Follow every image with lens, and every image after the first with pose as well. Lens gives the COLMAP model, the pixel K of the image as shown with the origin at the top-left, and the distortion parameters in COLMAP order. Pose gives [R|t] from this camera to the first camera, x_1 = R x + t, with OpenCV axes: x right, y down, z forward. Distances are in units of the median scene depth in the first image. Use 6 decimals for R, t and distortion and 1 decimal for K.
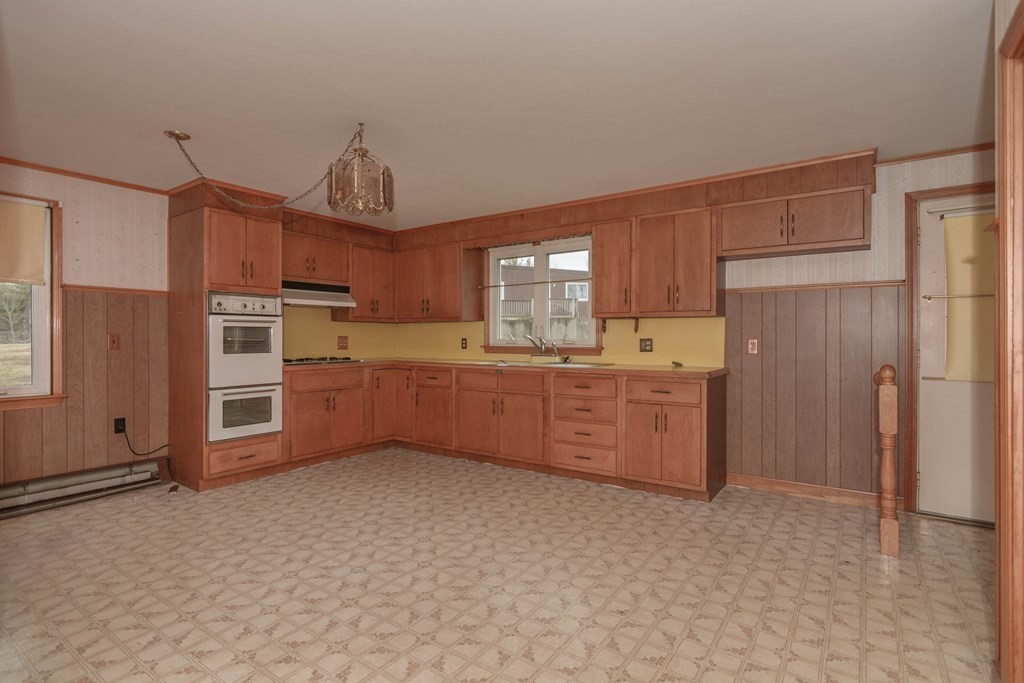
lens RADIAL K [[481.1, 0, 508.2], [0, 481.1, 338.5], [0, 0, 1]] dist [-0.003908, -0.000320]
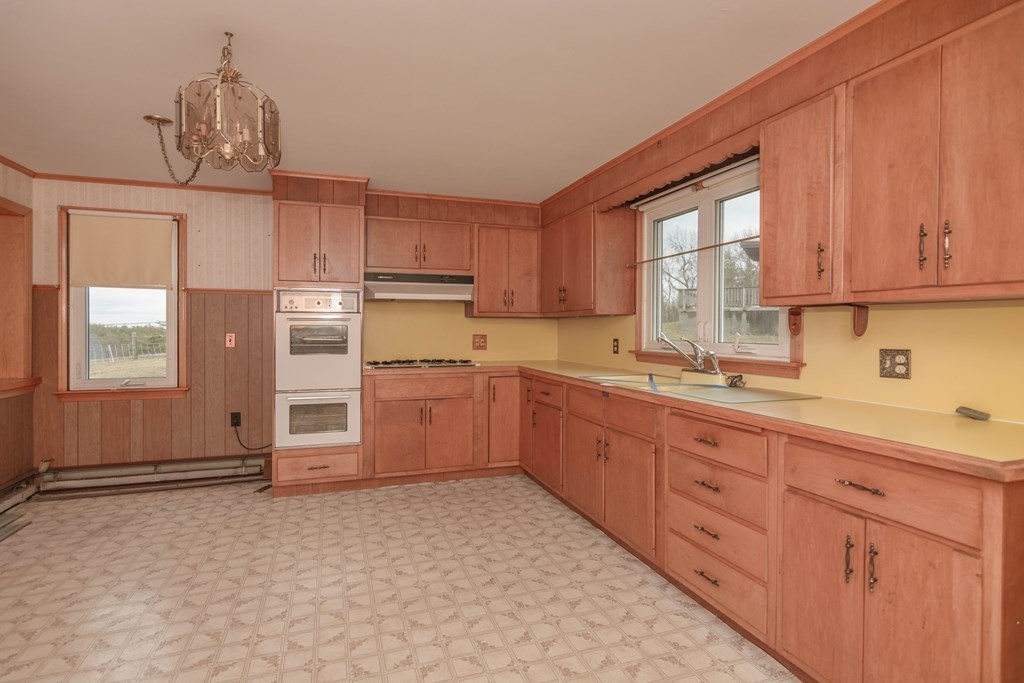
lens RADIAL K [[489.5, 0, 506.5], [0, 489.5, 333.8], [0, 0, 1]] dist [-0.000288, 0.000172]
pose [[0.809682, 0.008947, -0.586801, 0.266800], [-0.006014, 0.999958, 0.006947, -0.015941], [0.586838, -0.002096, 0.809702, 0.415349]]
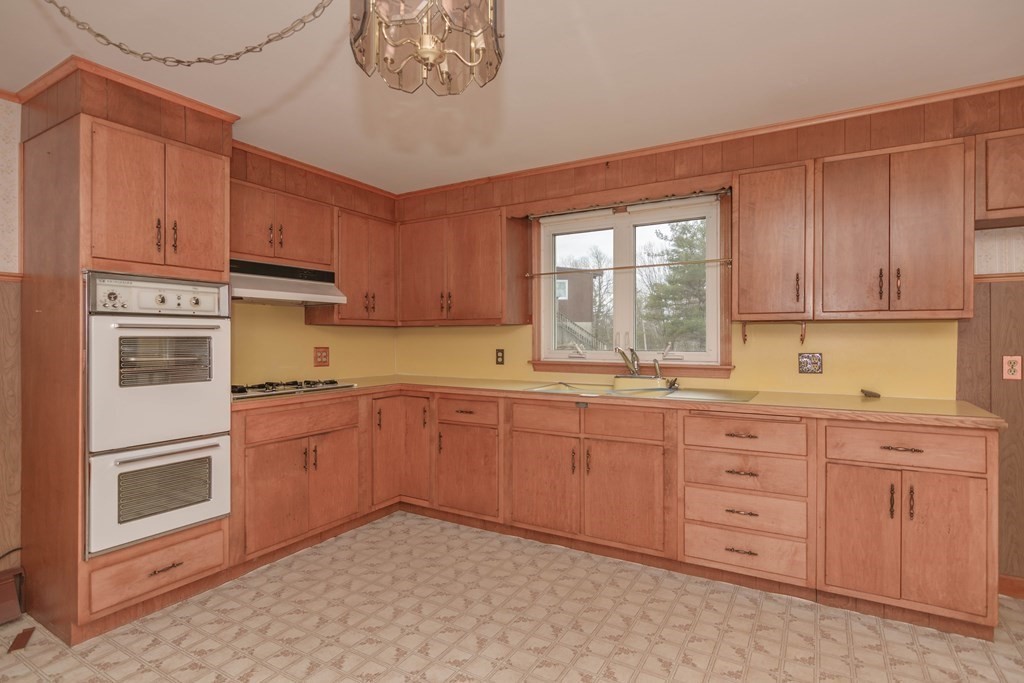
lens RADIAL K [[513.2, 0, 506.4], [0, 513.2, 338.8], [0, 0, 1]] dist [-0.000200, 0.000449]
pose [[0.998144, -0.001205, 0.060884, -0.167248], [0.001353, 0.999996, -0.002388, -0.018347], [-0.060880, 0.002466, 0.998142, 0.344136]]
